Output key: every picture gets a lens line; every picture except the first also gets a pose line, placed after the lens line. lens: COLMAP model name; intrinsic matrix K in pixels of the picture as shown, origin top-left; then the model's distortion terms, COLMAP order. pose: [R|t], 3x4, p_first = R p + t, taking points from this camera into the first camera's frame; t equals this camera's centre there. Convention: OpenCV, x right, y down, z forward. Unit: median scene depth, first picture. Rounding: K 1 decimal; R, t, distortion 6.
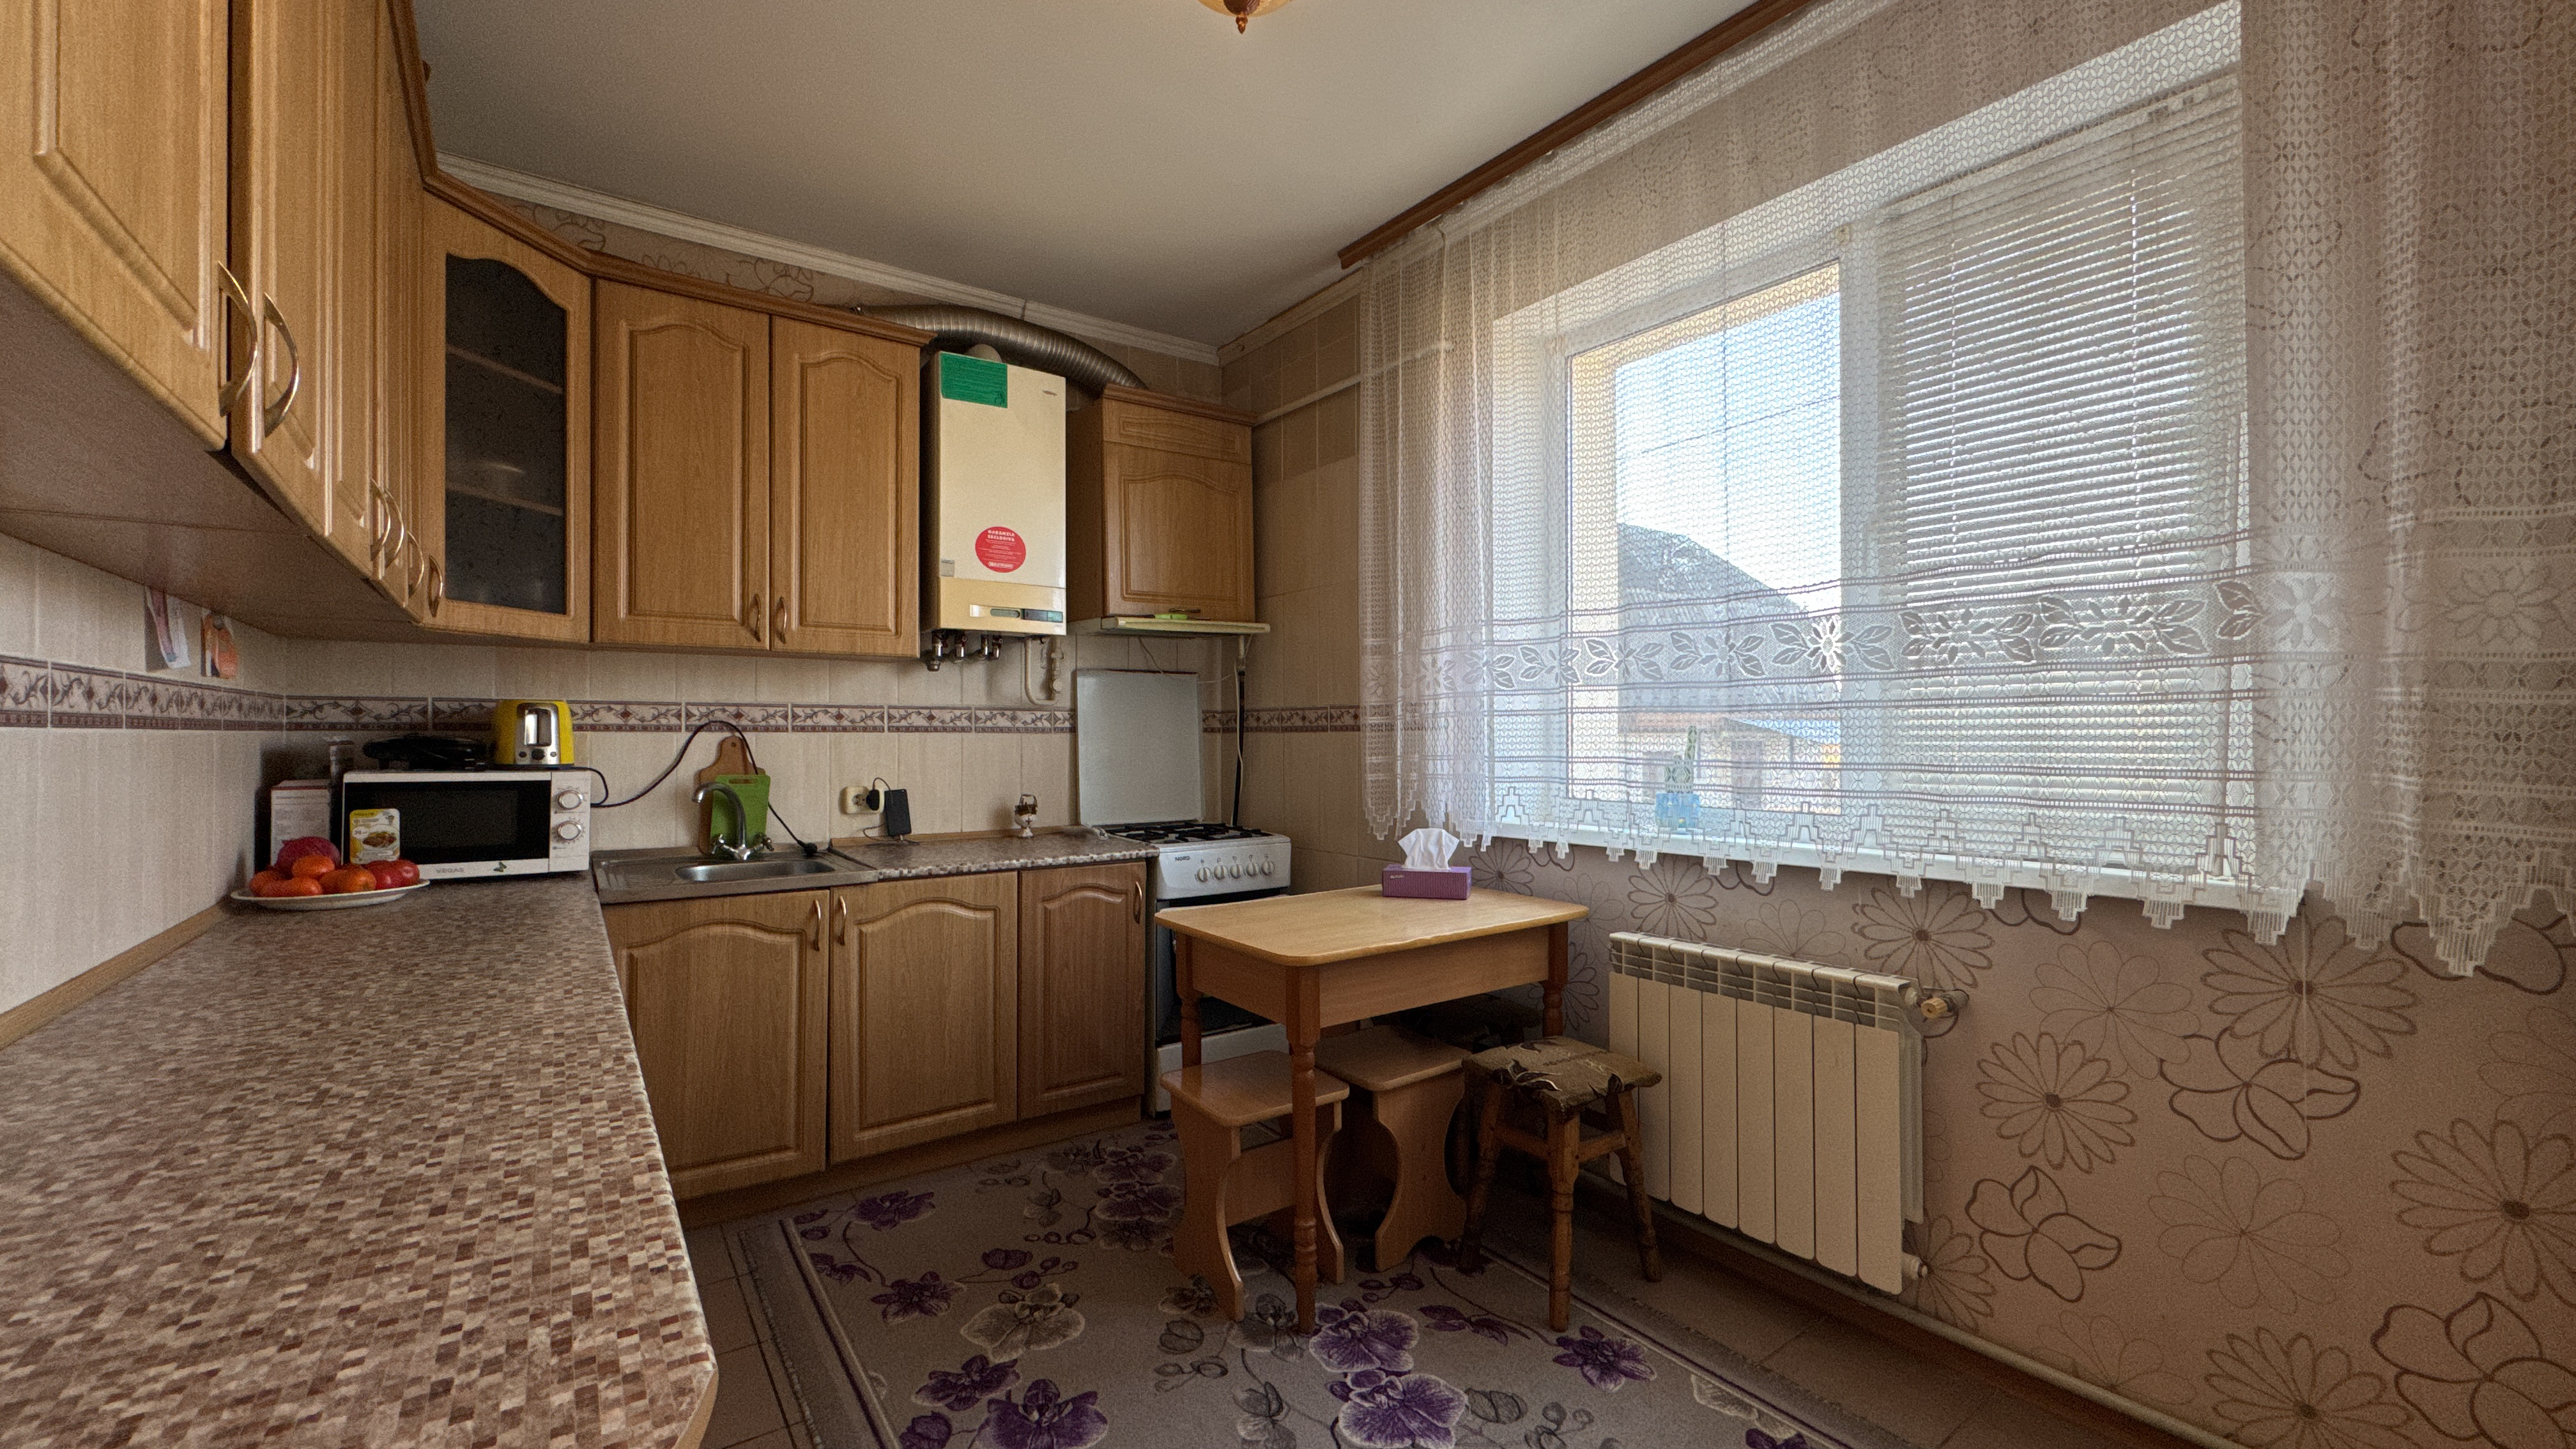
lens RADIAL K [[1024.9, 0, 1292.8], [0, 1024.9, 725.3], [0, 0, 1]] dist [-0.001865, 0.000040]
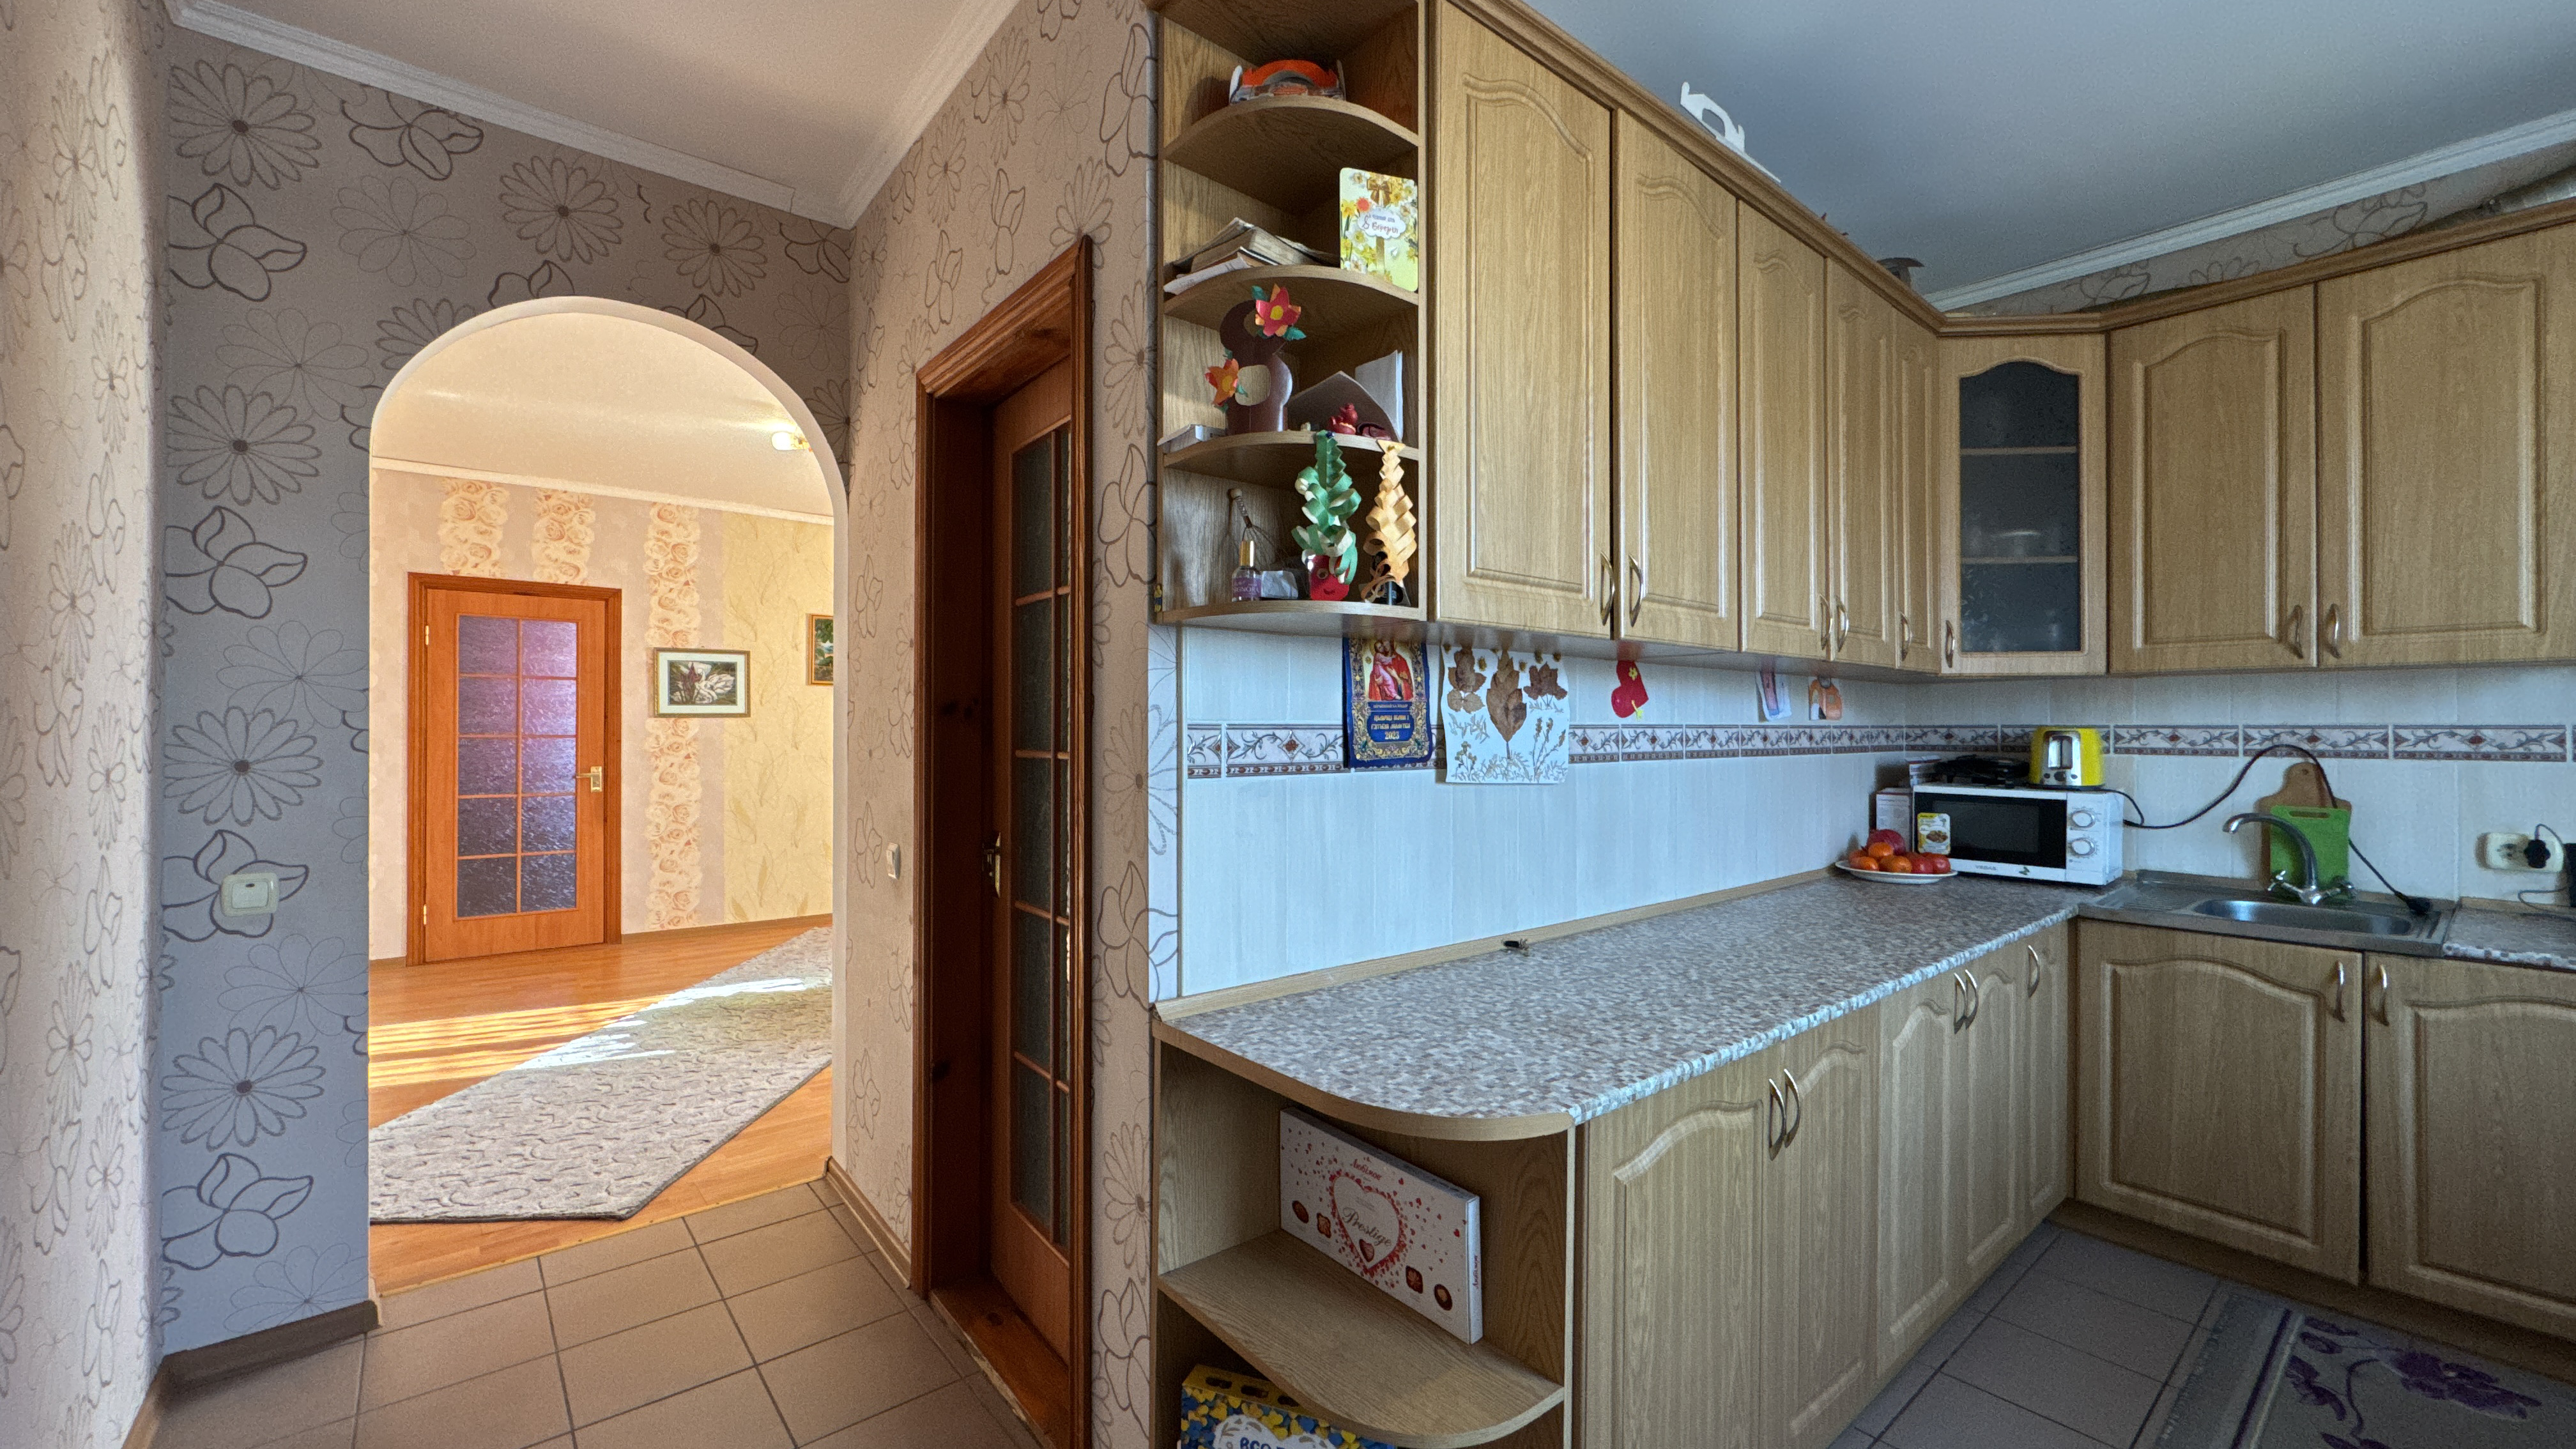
lens RADIAL K [[1024.9, 0, 1292.8], [0, 1024.9, 725.3], [0, 0, 1]] dist [-0.001865, 0.000040]
pose [[0.069931, -0.001789, -0.997550, 0.318813], [0.008995, 0.999959, -0.001163, -0.032629], [0.997511, -0.008892, 0.069944, 0.070892]]
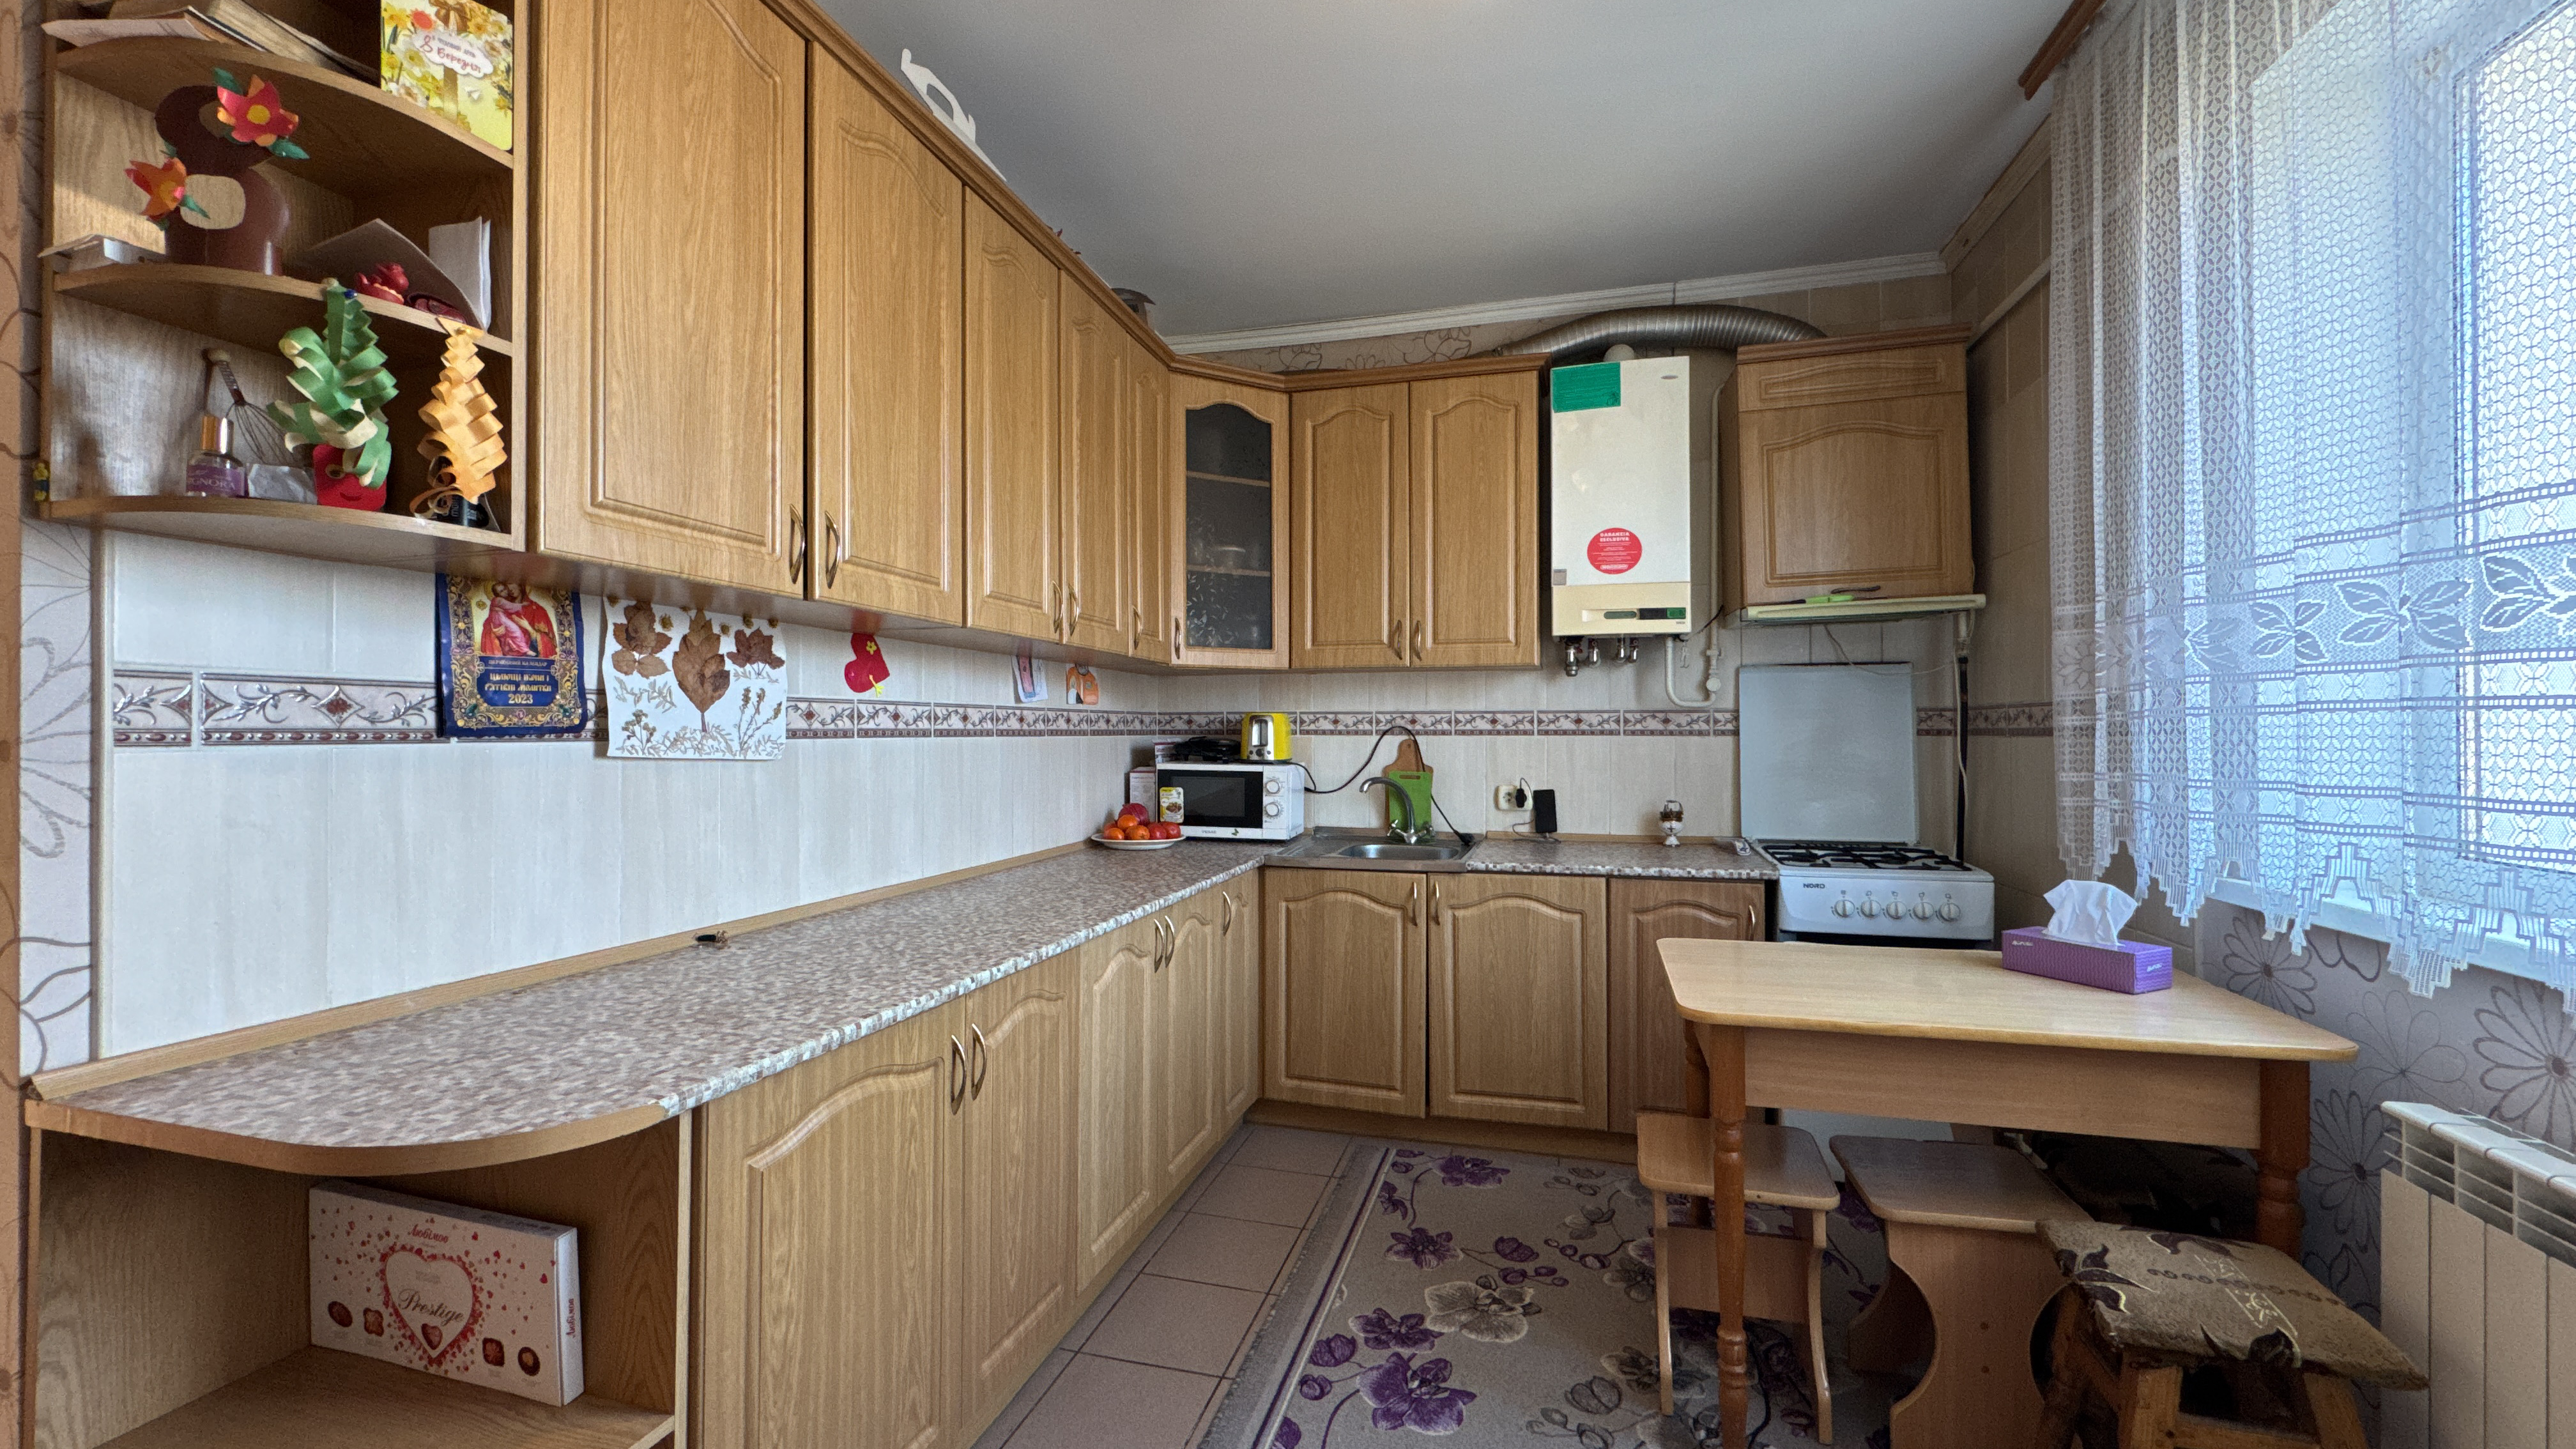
lens RADIAL K [[1024.9, 0, 1292.8], [0, 1024.9, 725.3], [0, 0, 1]] dist [-0.001865, 0.000040]
pose [[0.626378, -0.004377, -0.779507, 0.346030], [0.007695, 0.999970, 0.000568, -0.007955], [0.779481, -0.006354, 0.626393, 0.165845]]
